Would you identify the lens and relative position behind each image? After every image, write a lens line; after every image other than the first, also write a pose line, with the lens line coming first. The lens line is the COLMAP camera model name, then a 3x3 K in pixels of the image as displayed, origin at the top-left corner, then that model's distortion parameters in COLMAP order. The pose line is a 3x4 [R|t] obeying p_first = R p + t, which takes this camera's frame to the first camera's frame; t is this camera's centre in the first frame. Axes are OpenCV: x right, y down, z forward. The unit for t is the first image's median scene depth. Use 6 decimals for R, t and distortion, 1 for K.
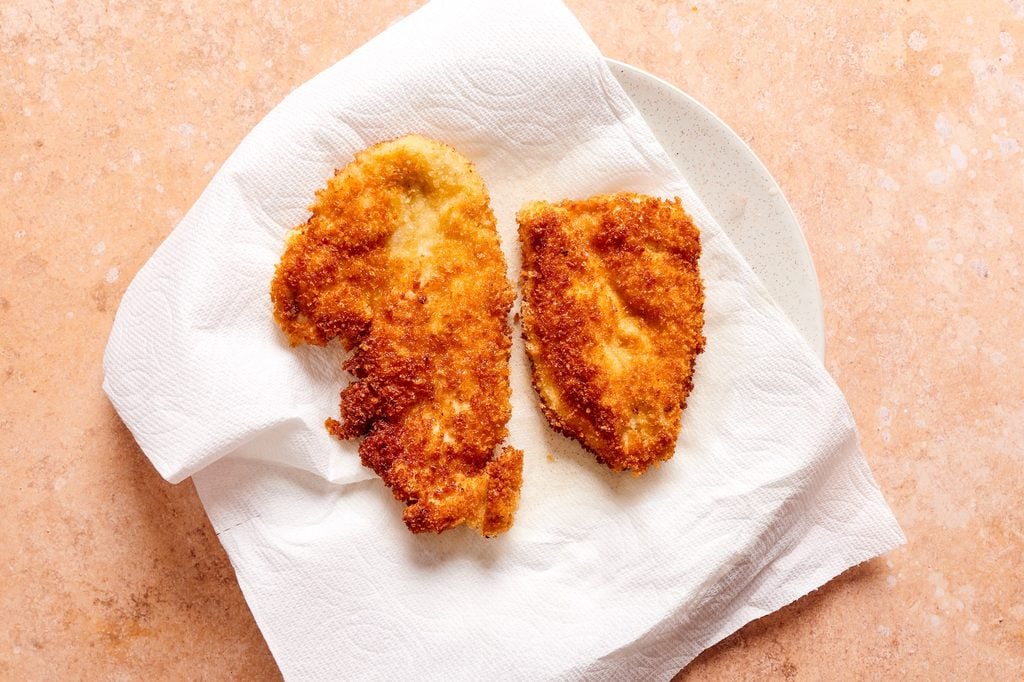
lens RADIAL K [[4359.7, 0, 492.2], [0, 4359.7, 310.1], [0, 0, 1]] dist [0.047355, 0.000000]
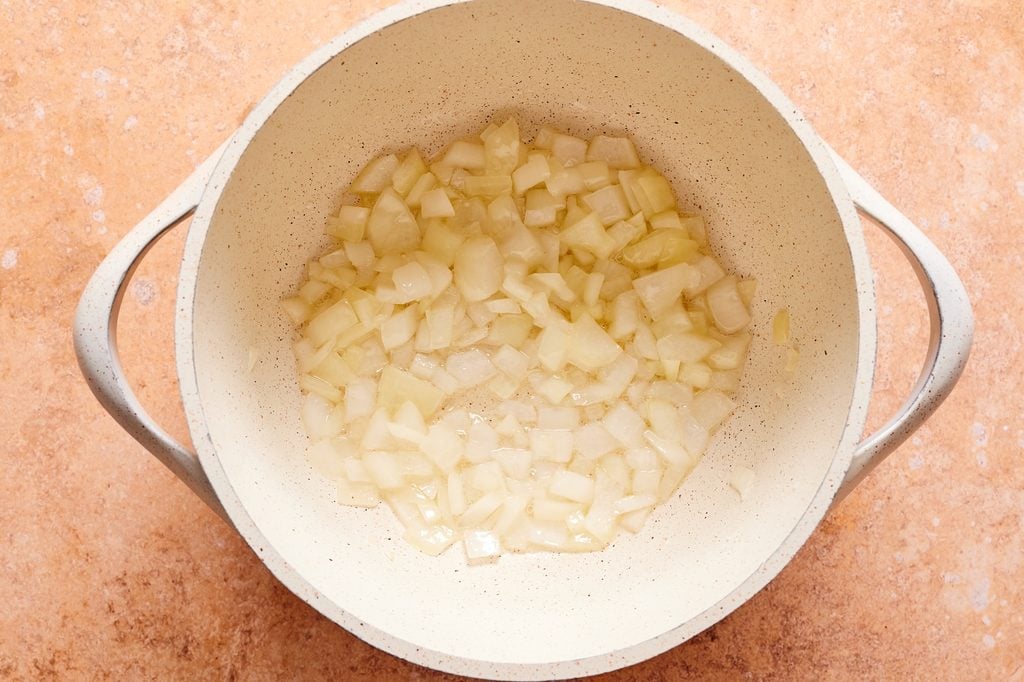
lens RADIAL K [[4359.7, 0, 515.9], [0, 4359.7, 346.6], [0, 0, 1]] dist [0.047355, 0.000000]
pose [[0.999998, -0.001670, -0.000693, 0.005927], [0.001676, 0.999962, 0.008528, 0.001322], [0.000679, -0.008529, 0.999963, 0.203909]]
